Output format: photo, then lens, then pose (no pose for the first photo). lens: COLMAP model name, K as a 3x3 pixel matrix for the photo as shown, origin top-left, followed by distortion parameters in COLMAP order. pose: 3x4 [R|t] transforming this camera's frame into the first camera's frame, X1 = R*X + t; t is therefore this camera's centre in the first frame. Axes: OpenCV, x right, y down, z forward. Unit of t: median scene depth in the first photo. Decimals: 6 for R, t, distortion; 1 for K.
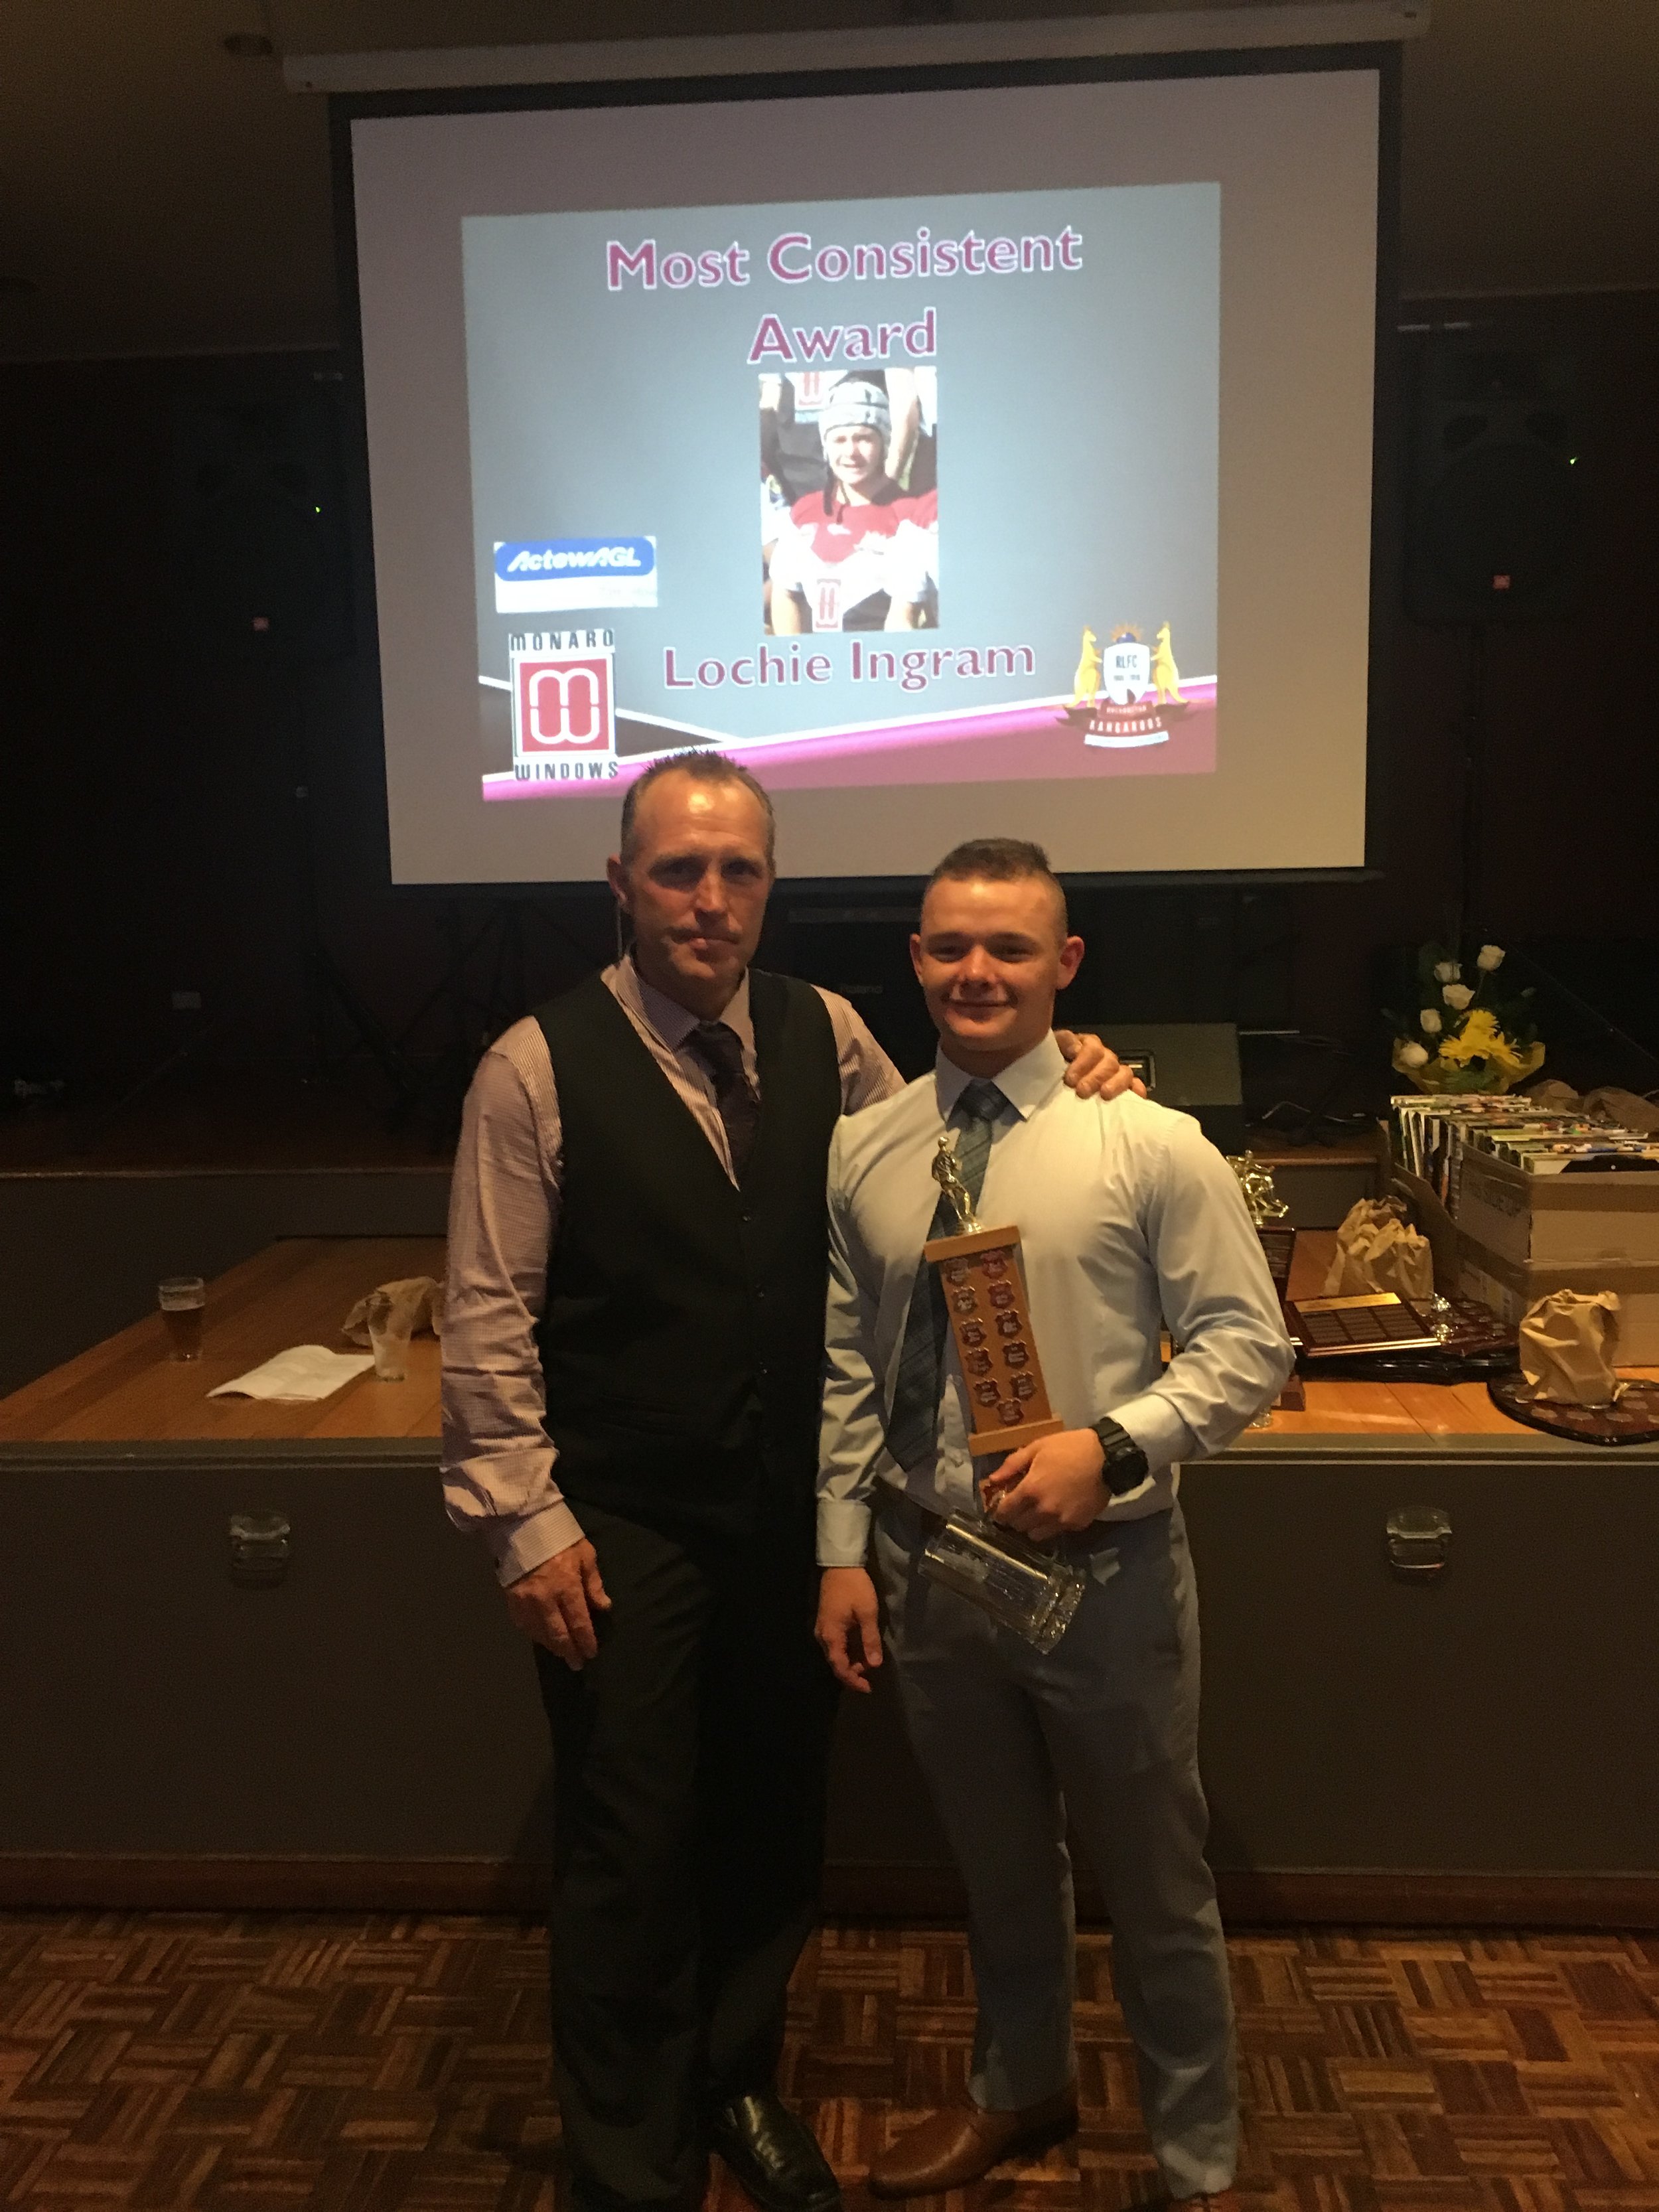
lens RADIAL K [[1921.4, 0, 833.3], [0, 1921.4, 1089.3], [0, 0, 1]] dist [0.082490, -0.124911]
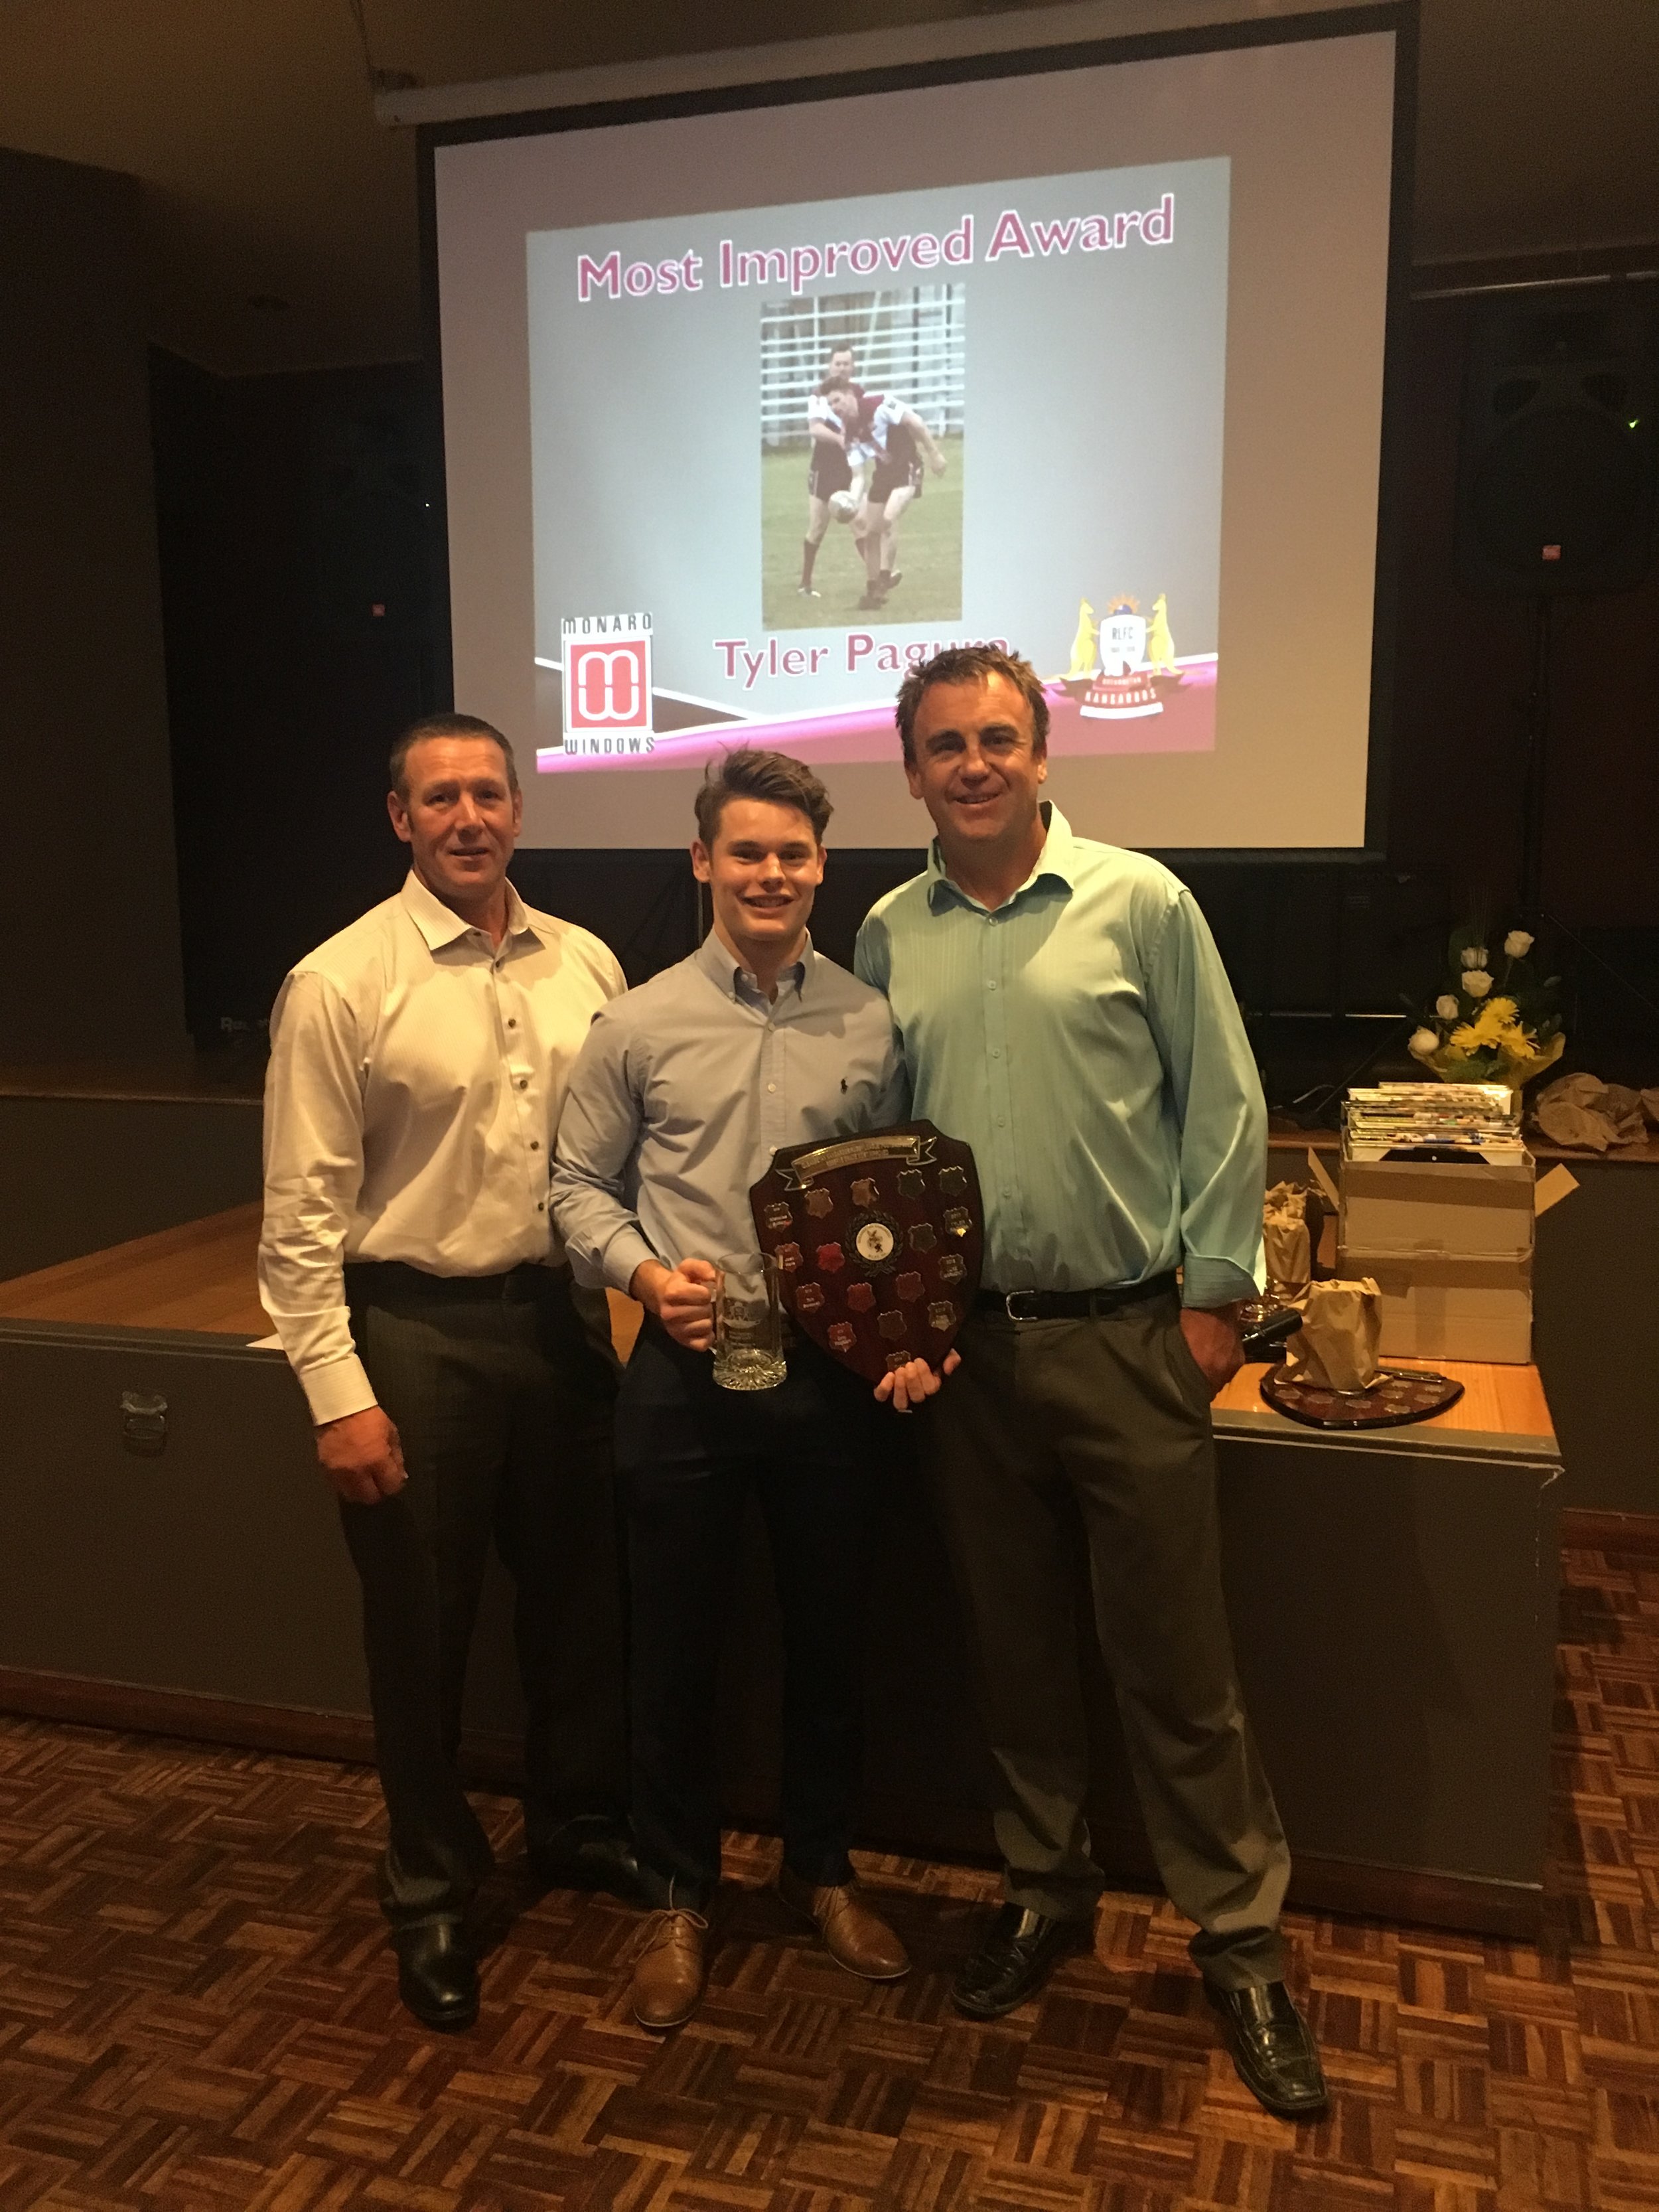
lens RADIAL K [[1921.4, 0, 830.4], [0, 1921.4, 1093.5], [0, 0, 1]] dist [0.082490, -0.124911]
pose [[0.972747, 0.046169, -0.227225, 0.286649], [-0.041802, 0.998838, 0.023997, -0.003118], [0.228068, -0.013844, 0.973547, -0.025630]]
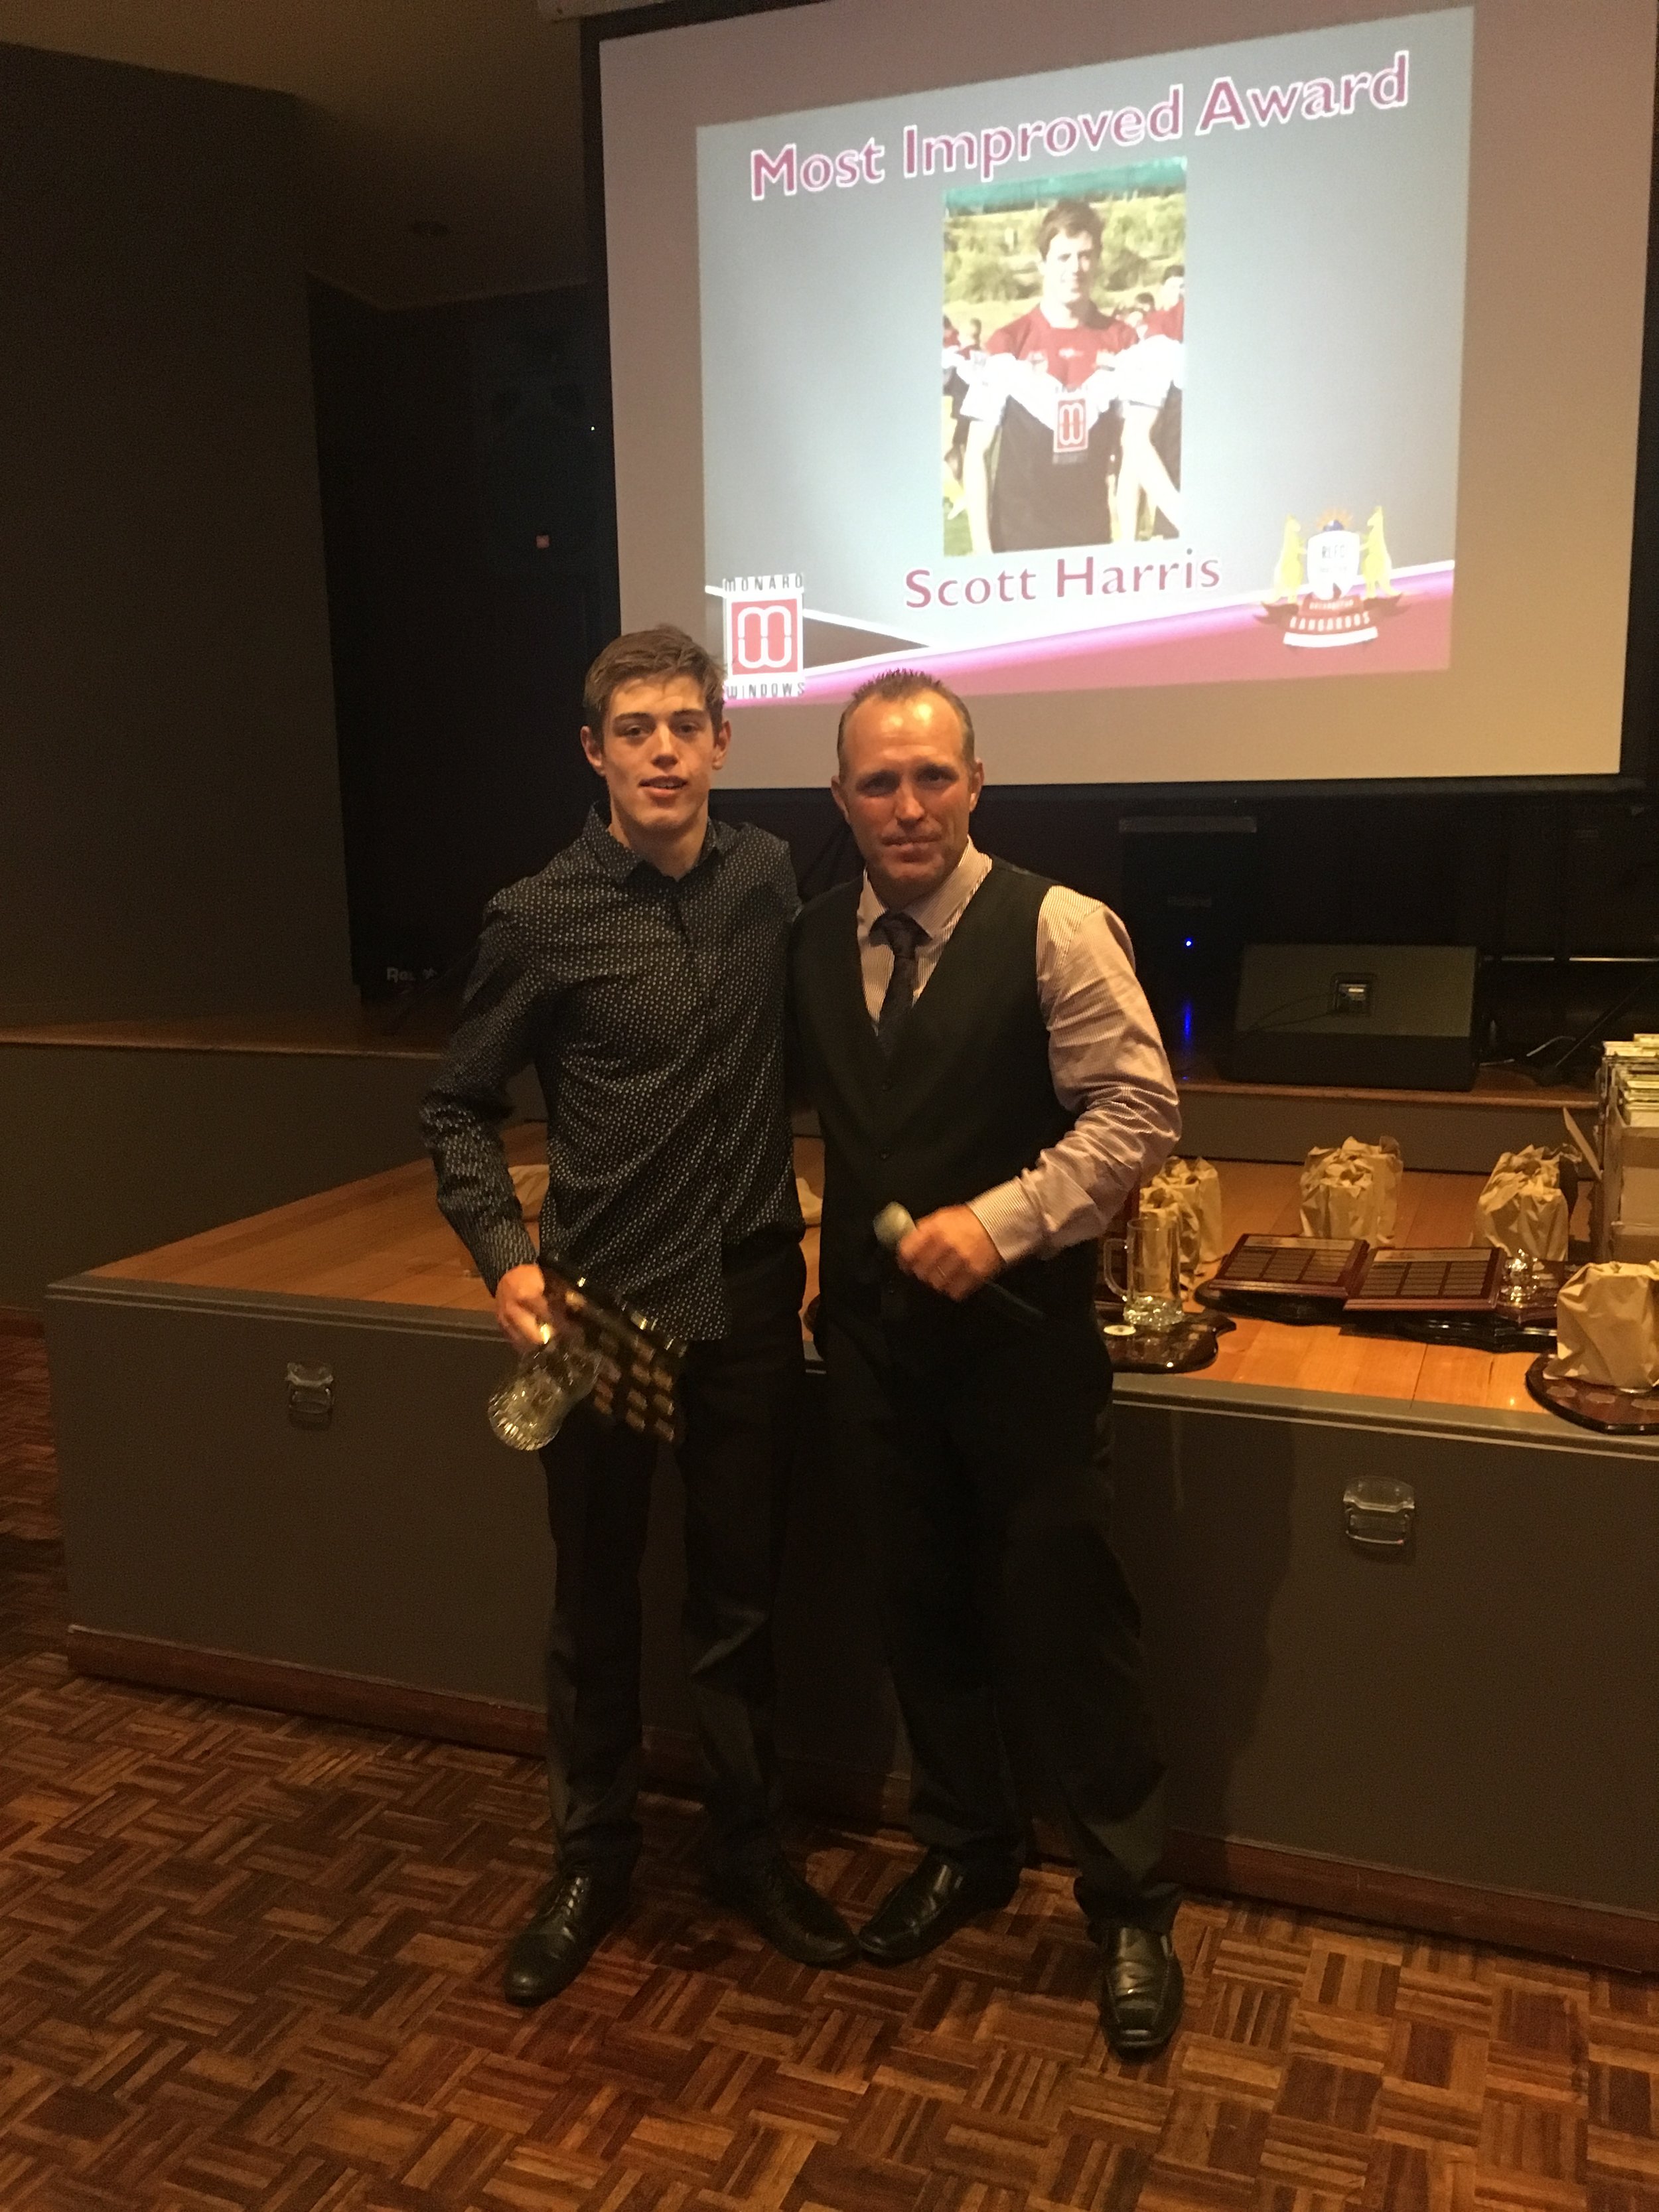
lens RADIAL K [[1921.4, 0, 812.7], [0, 1921.4, 1074.6], [0, 0, 1]] dist [0.082490, -0.124911]
pose [[0.949112, 0.049348, -0.311047, 0.250720], [-0.036504, 0.998228, 0.046985, -0.006664], [0.312815, -0.033240, 0.949232, 0.036888]]
